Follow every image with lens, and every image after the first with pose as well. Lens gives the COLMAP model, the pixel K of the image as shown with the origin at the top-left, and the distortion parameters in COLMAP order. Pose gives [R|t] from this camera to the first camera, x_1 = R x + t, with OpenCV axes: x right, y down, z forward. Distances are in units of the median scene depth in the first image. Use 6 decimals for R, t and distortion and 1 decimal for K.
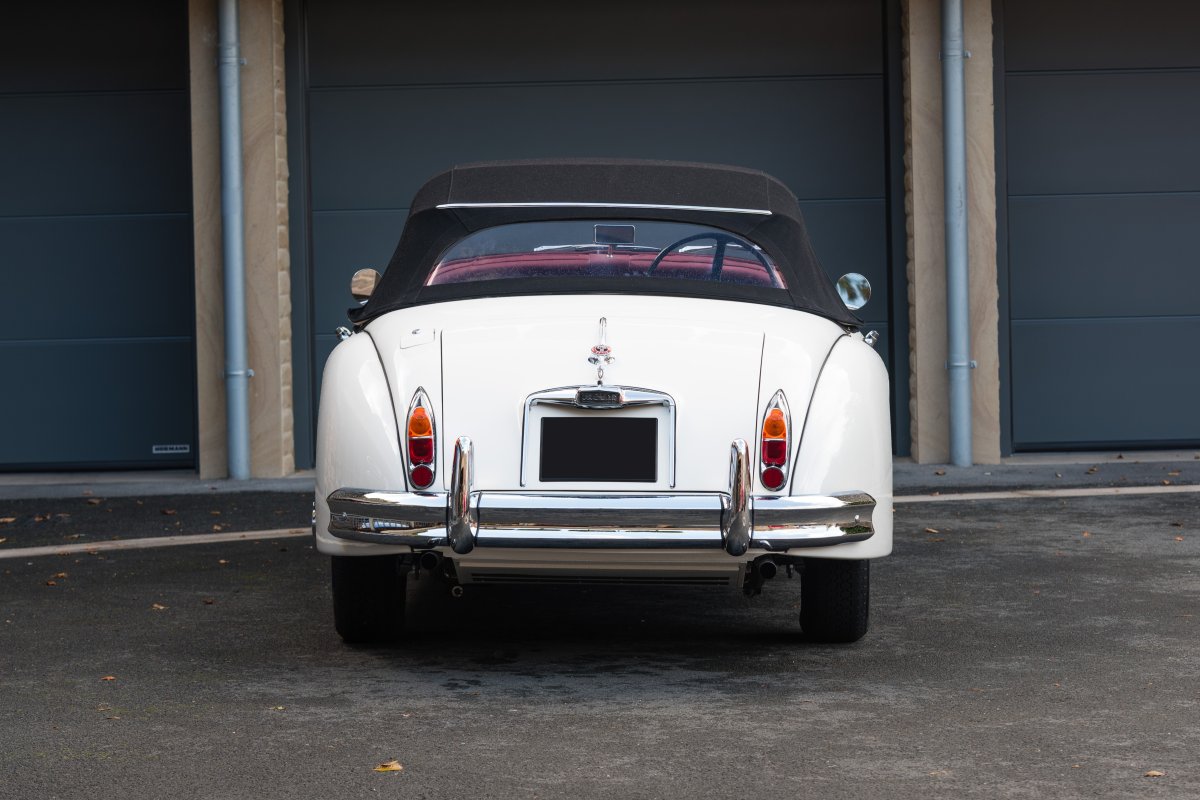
lens RADIAL K [[7899.9, 0, 562.3], [0, 7899.9, 425.5], [0, 0, 1]] dist [1.048247, 0.000000]
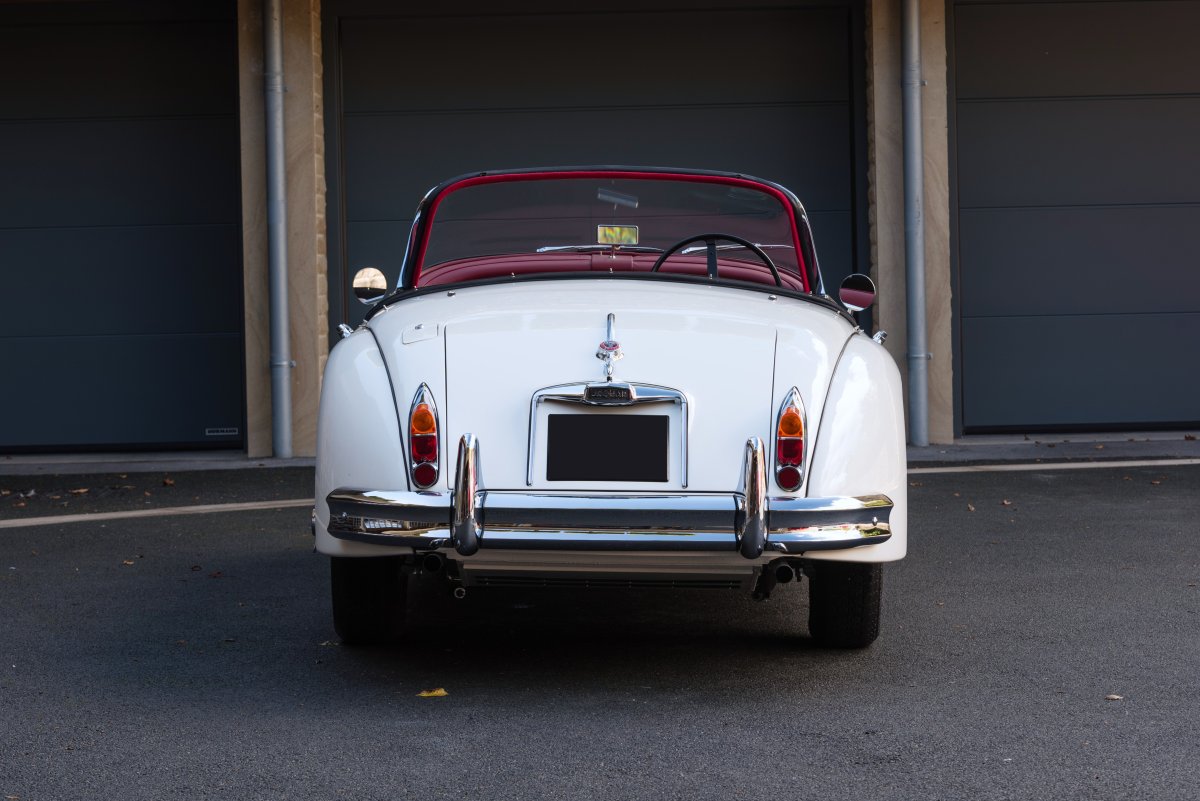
lens RADIAL K [[6222.0, 0, 593.7], [0, 6222.0, 402.5], [0, 0, 1]] dist [0.589636, 0.000000]
pose [[0.999989, -0.000343, 0.004589, -0.000337], [0.000342, 1.000000, 0.000205, -0.001300], [-0.004589, -0.000203, 0.999989, 0.110026]]
